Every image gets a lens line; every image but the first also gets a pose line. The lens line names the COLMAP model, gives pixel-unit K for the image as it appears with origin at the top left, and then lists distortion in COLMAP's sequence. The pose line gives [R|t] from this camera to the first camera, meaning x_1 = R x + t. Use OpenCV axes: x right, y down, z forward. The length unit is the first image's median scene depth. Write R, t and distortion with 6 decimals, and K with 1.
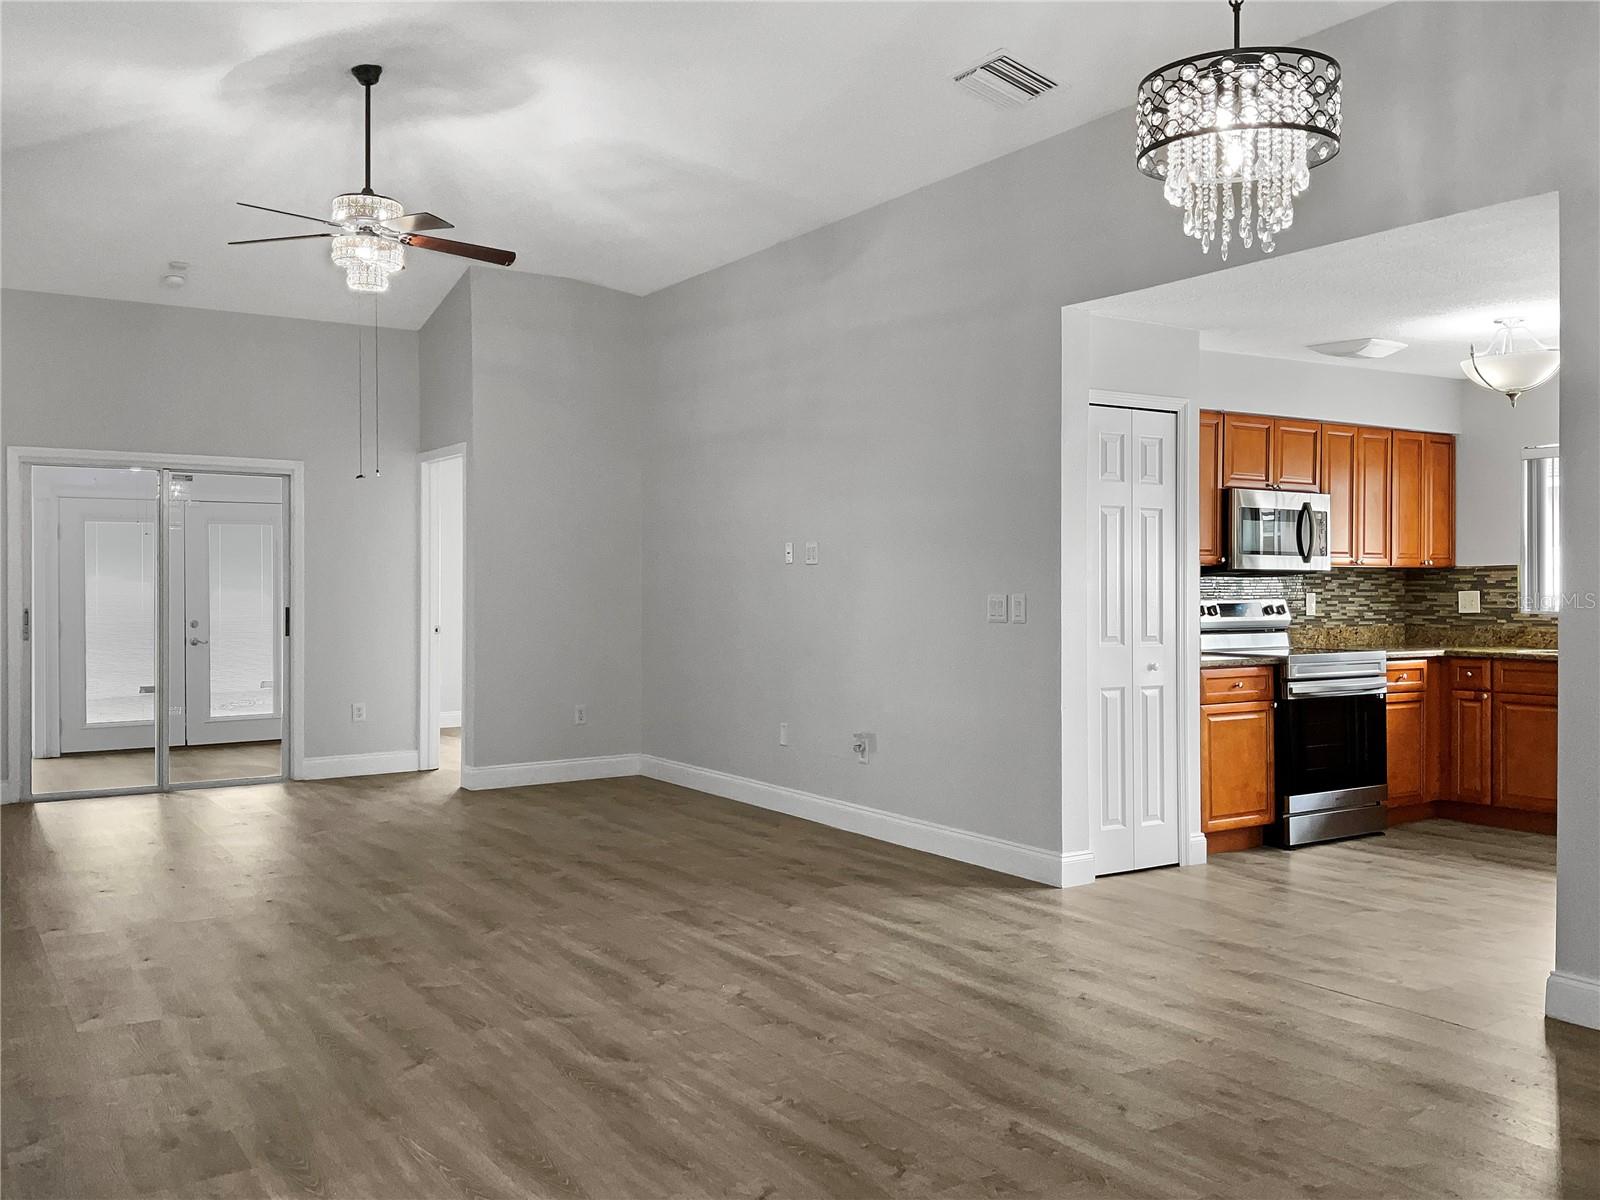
lens RADIAL K [[1339.8, 0, 793.7], [0, 1339.8, 589.3], [0, 0, 1]] dist [0.040326, -0.083038]
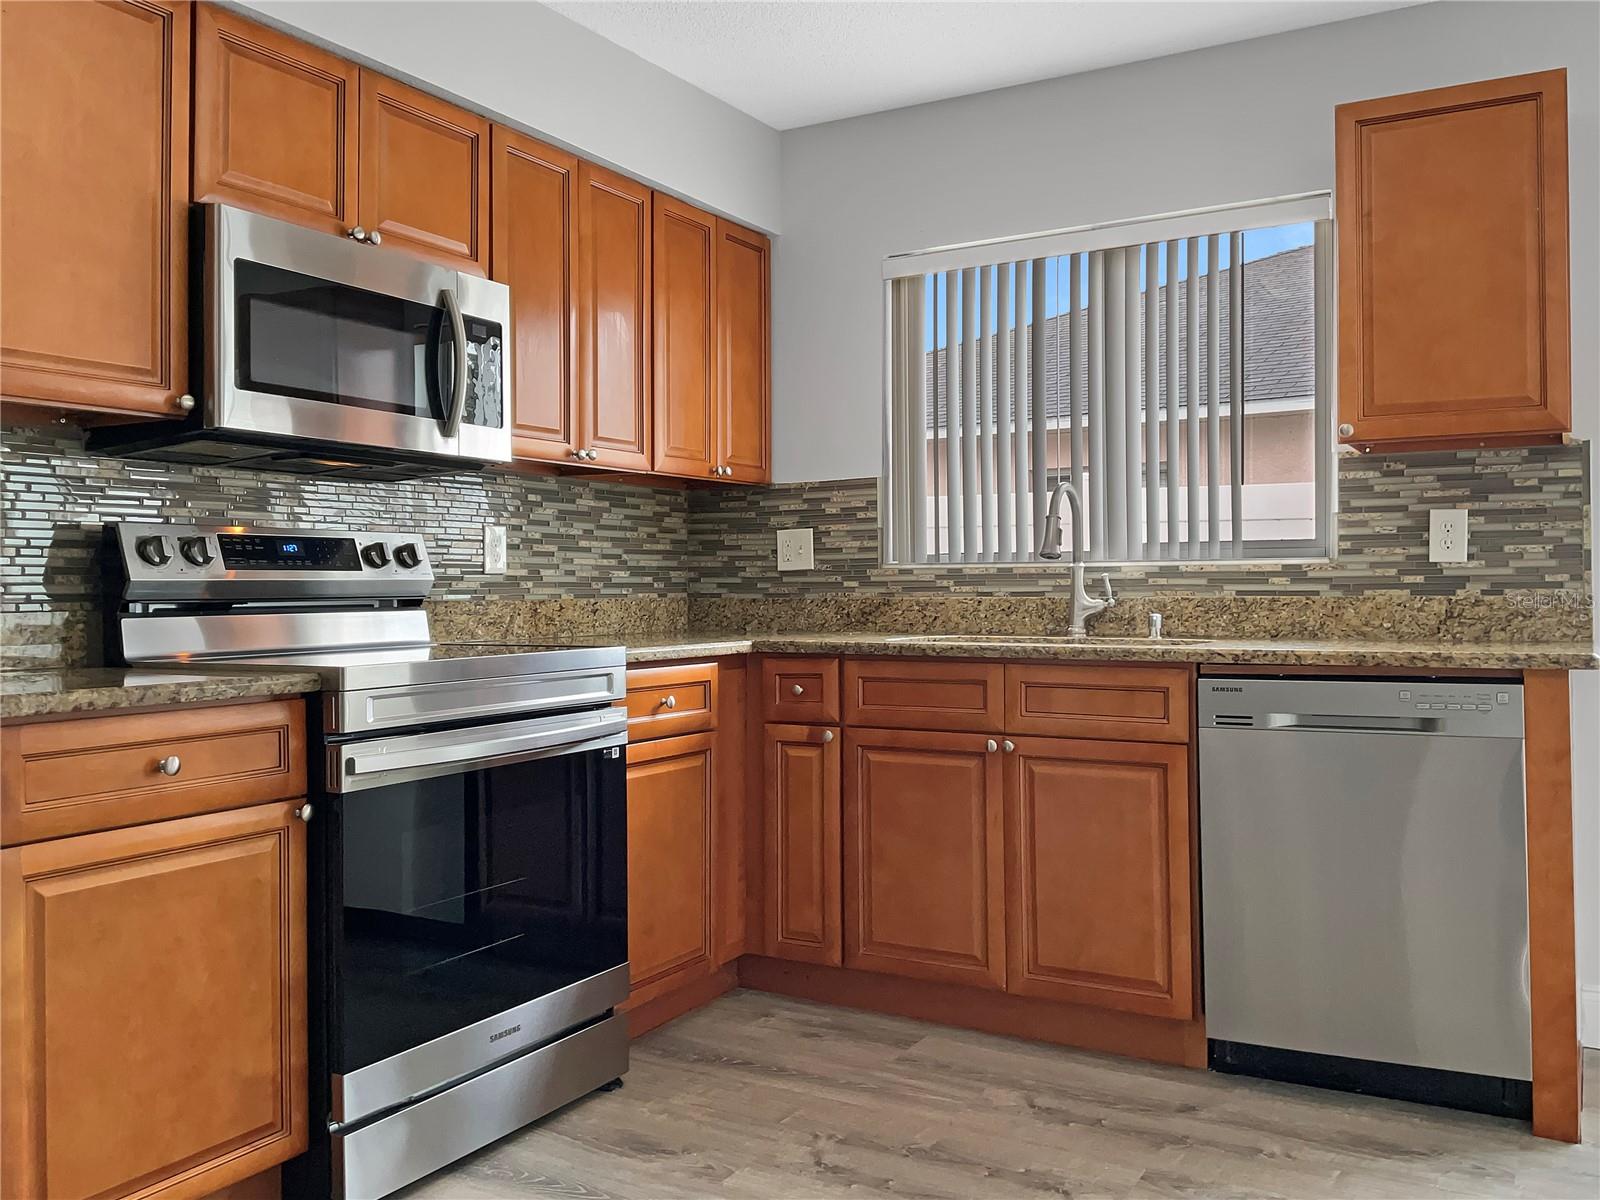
lens RADIAL K [[1339.8, 0, 793.7], [0, 1339.8, 589.3], [0, 0, 1]] dist [0.040326, -0.083038]
pose [[0.890912, -0.005651, 0.454141, 0.271784], [0.006046, 0.999982, 0.000582, 0.025876], [-0.454136, 0.002227, 0.890930, 0.551308]]
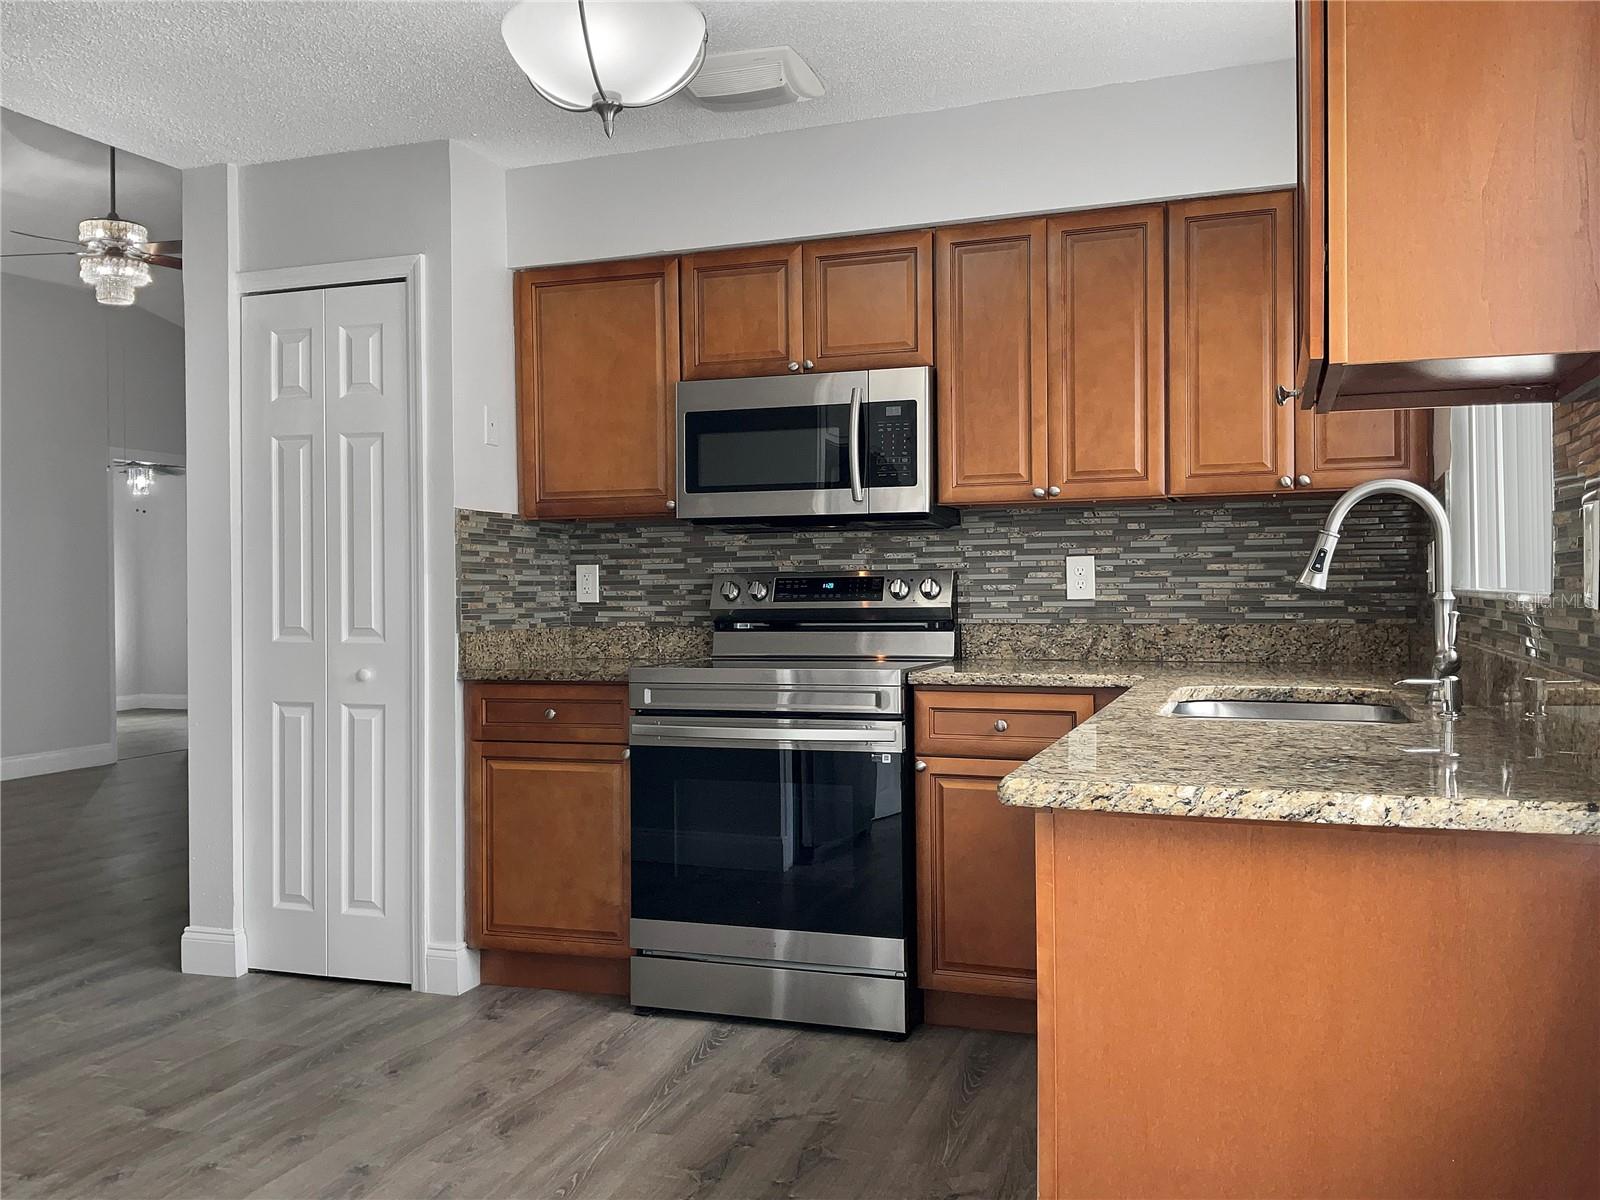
lens RADIAL K [[1342.8, 0, 801.8], [0, 1342.8, 620.4], [0, 0, 1]] dist [0.013274, 0.005337]
pose [[0.615446, 0.009850, -0.788117, 0.742630], [0.008914, 0.999771, 0.019456, 0.016829], [0.788128, -0.018999, 0.615218, 0.616539]]
